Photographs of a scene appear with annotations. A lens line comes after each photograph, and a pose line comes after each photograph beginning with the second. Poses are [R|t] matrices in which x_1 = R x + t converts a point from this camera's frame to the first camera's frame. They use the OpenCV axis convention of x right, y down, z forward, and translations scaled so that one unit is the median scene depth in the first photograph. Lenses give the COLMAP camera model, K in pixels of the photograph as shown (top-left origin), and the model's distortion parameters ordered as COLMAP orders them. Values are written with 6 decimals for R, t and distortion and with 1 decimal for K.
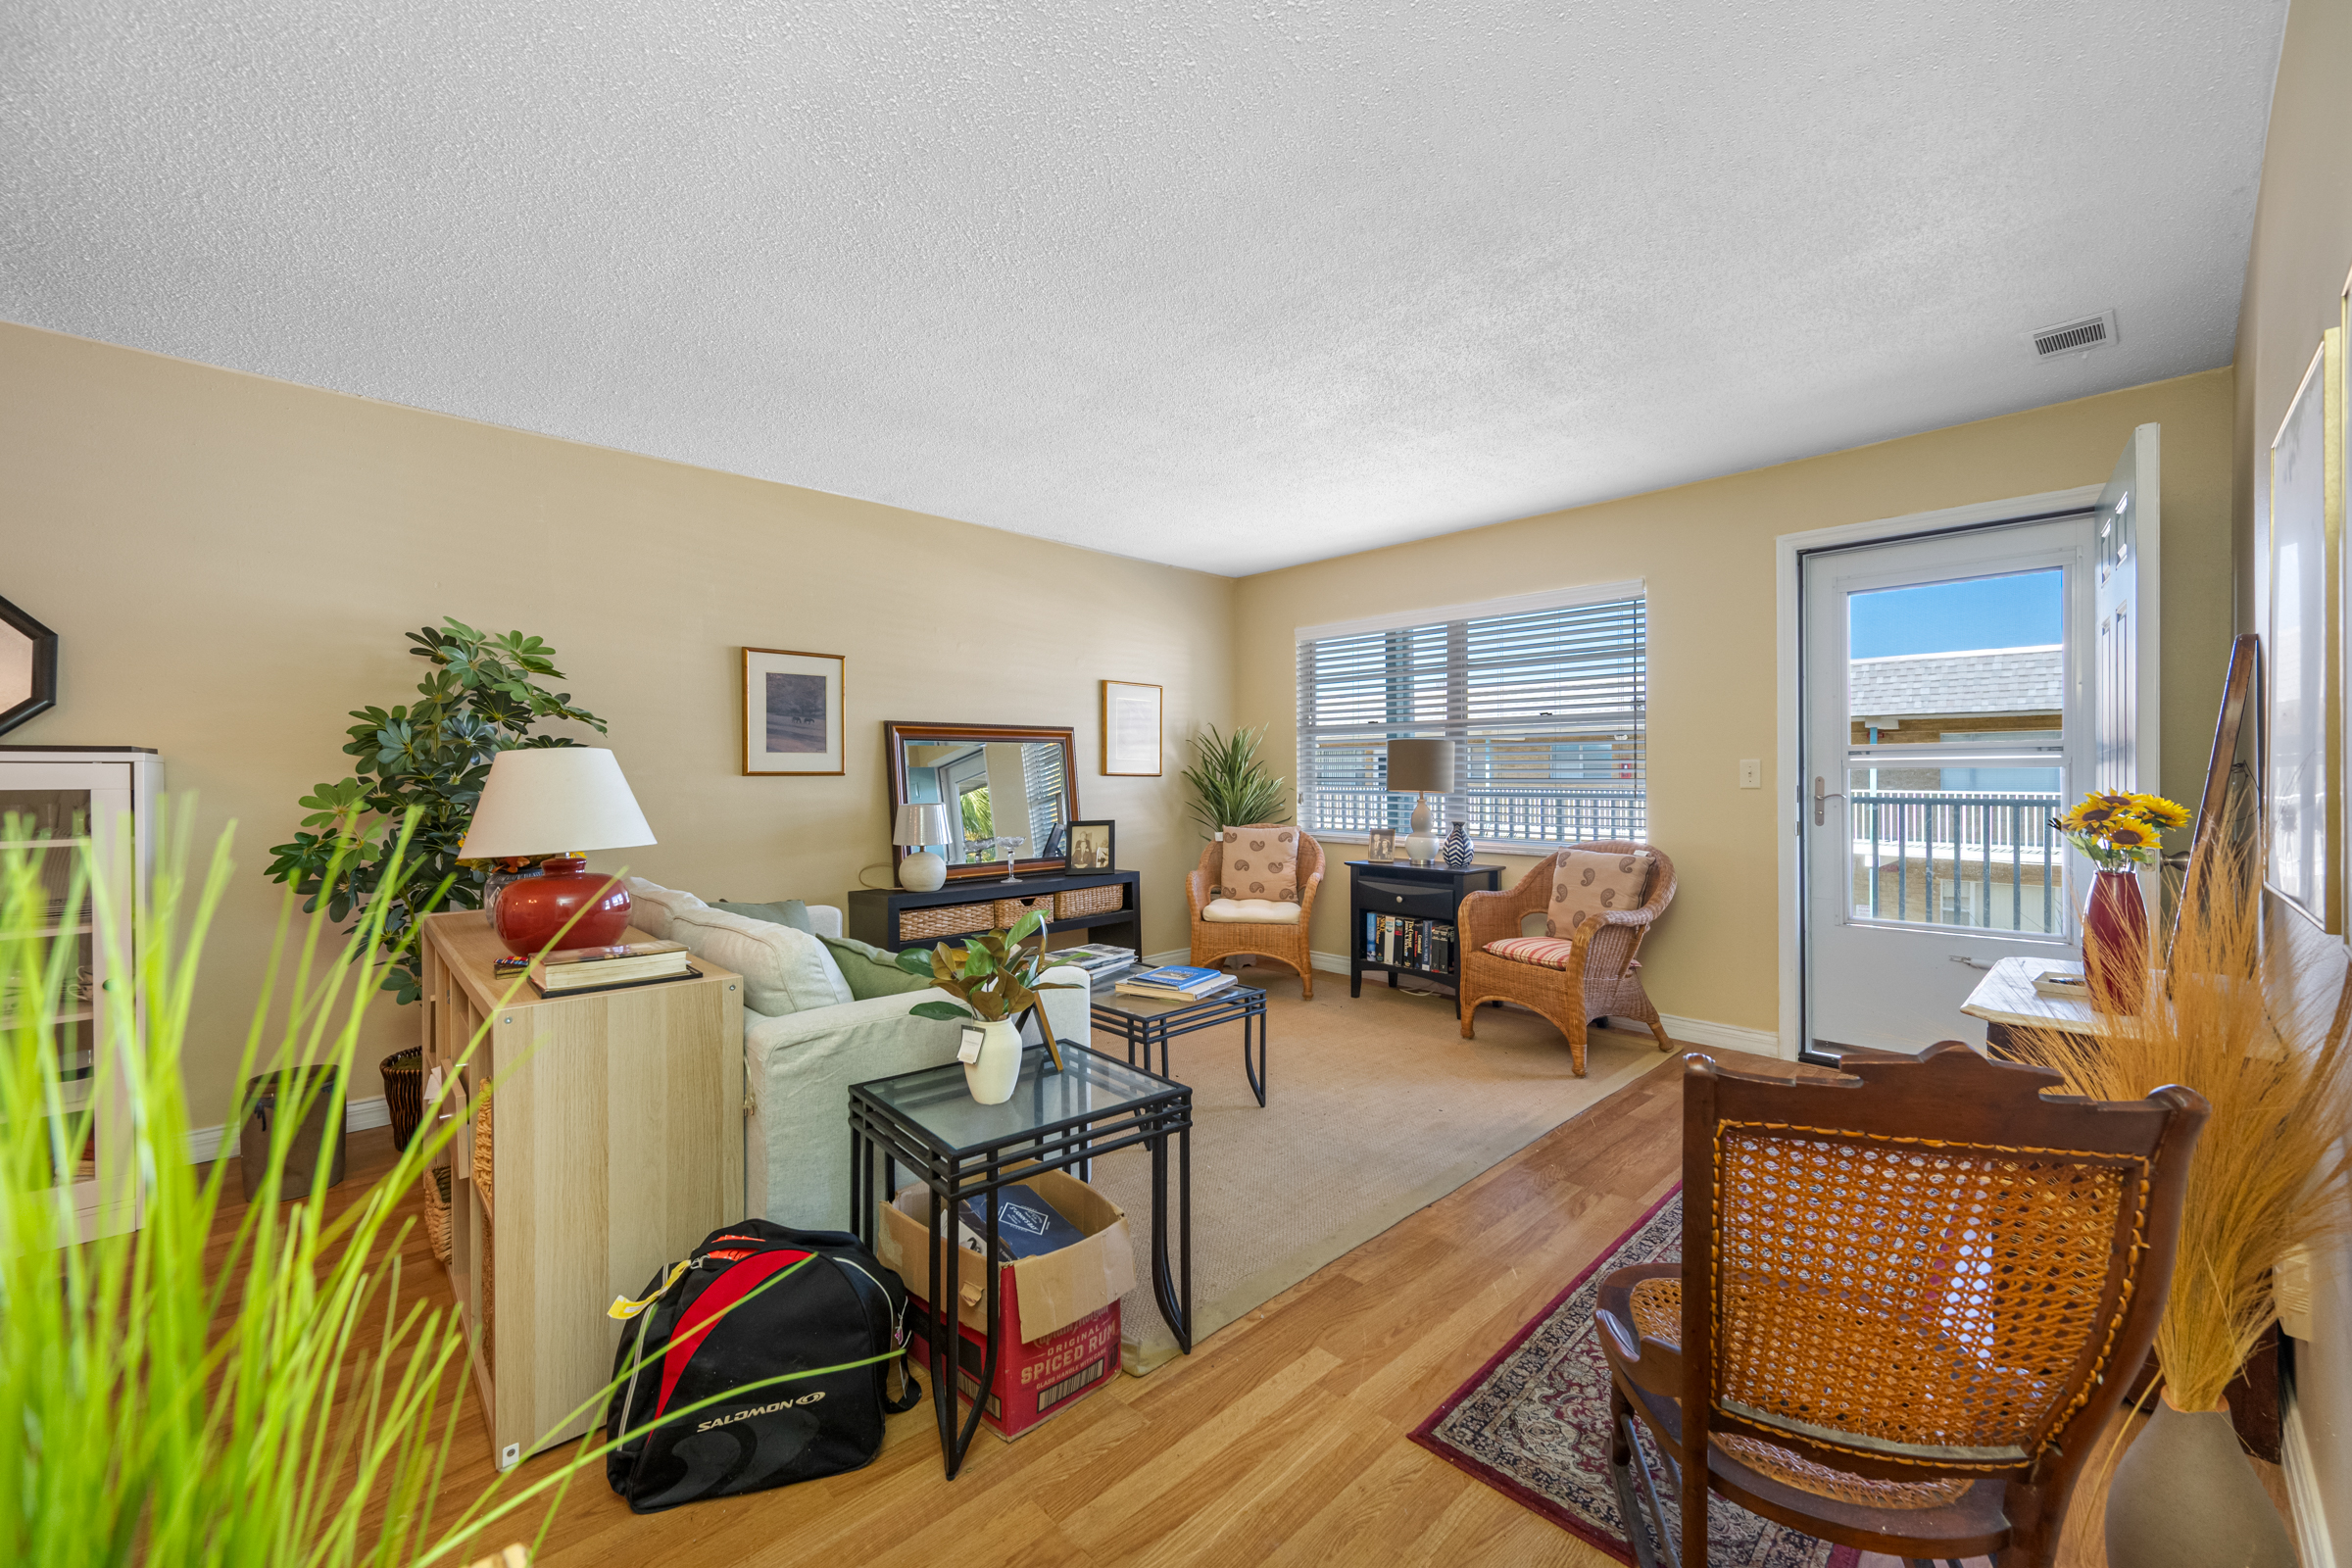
lens RADIAL K [[934.9, 0, 1188.4], [0, 934.9, 781.7], [0, 0, 1]] dist [-0.001479, 0.001607]
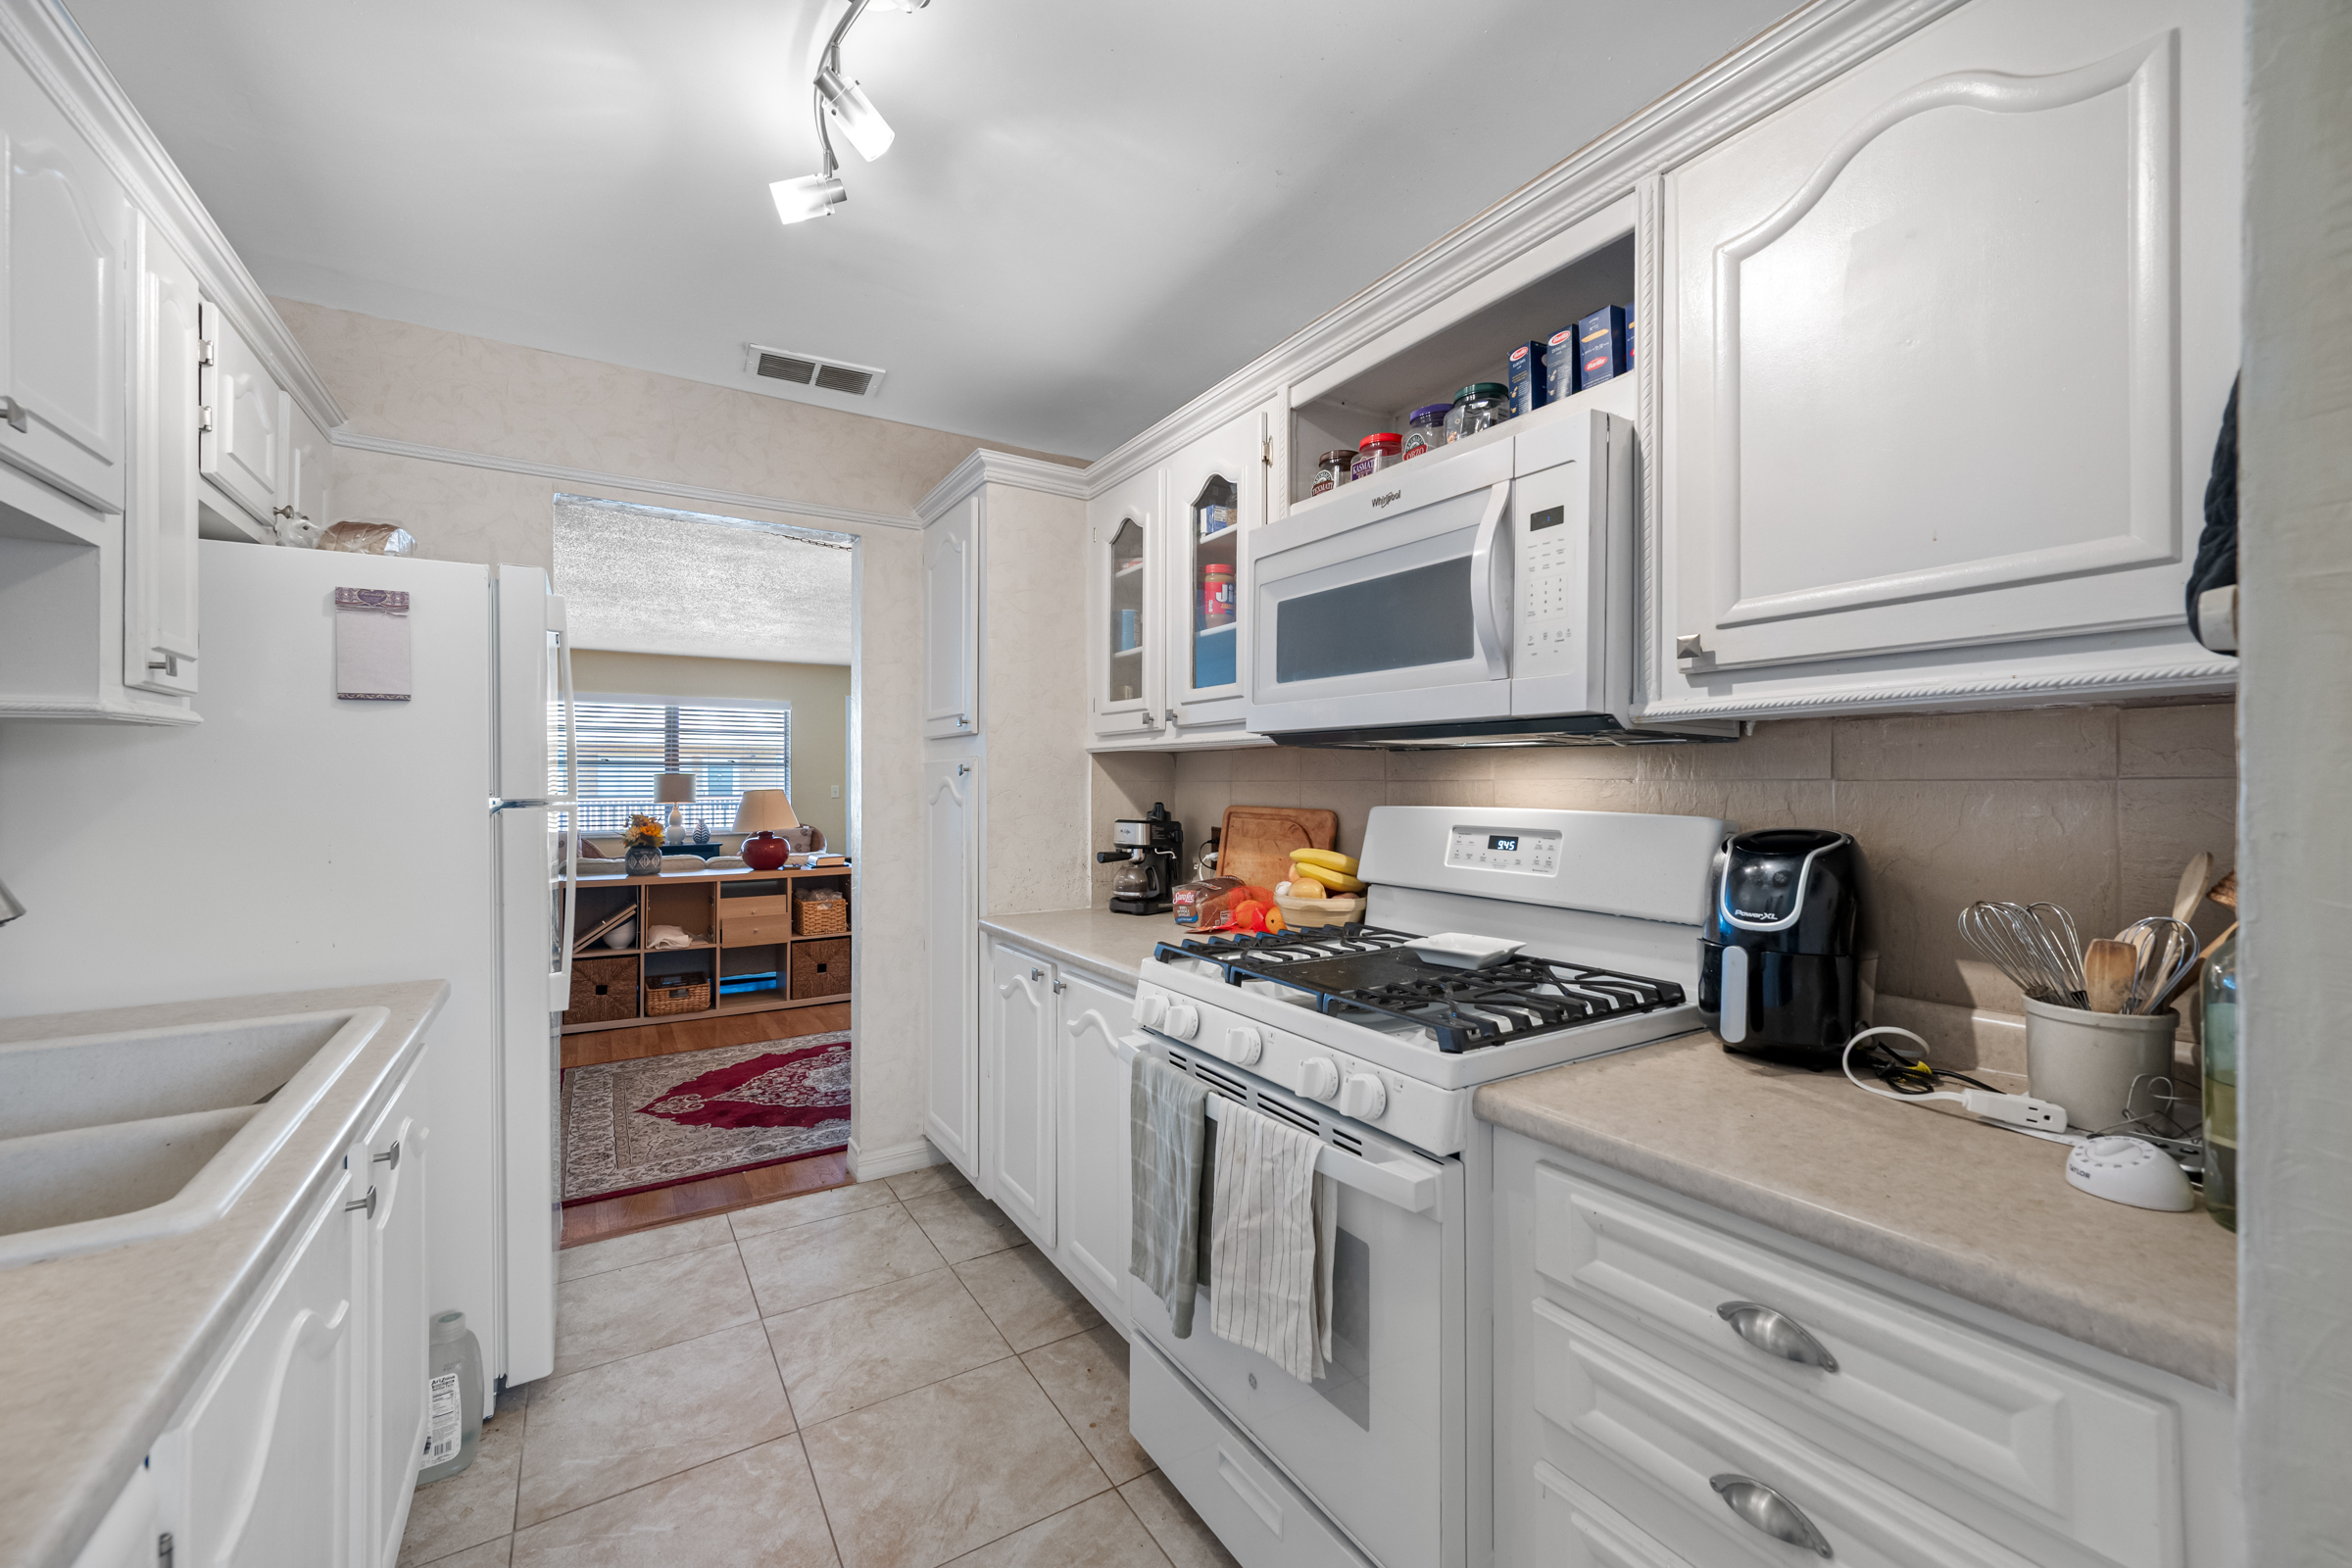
lens RADIAL K [[934.9, 0, 1181.0], [0, 934.9, 774.9], [0, 0, 1]] dist [-0.001479, 0.001607]
pose [[0.197065, 0.007612, 0.980361, -1.820184], [0.011083, 0.999889, -0.009991, -0.022335], [-0.980328, 0.012834, 0.196959, -0.390982]]
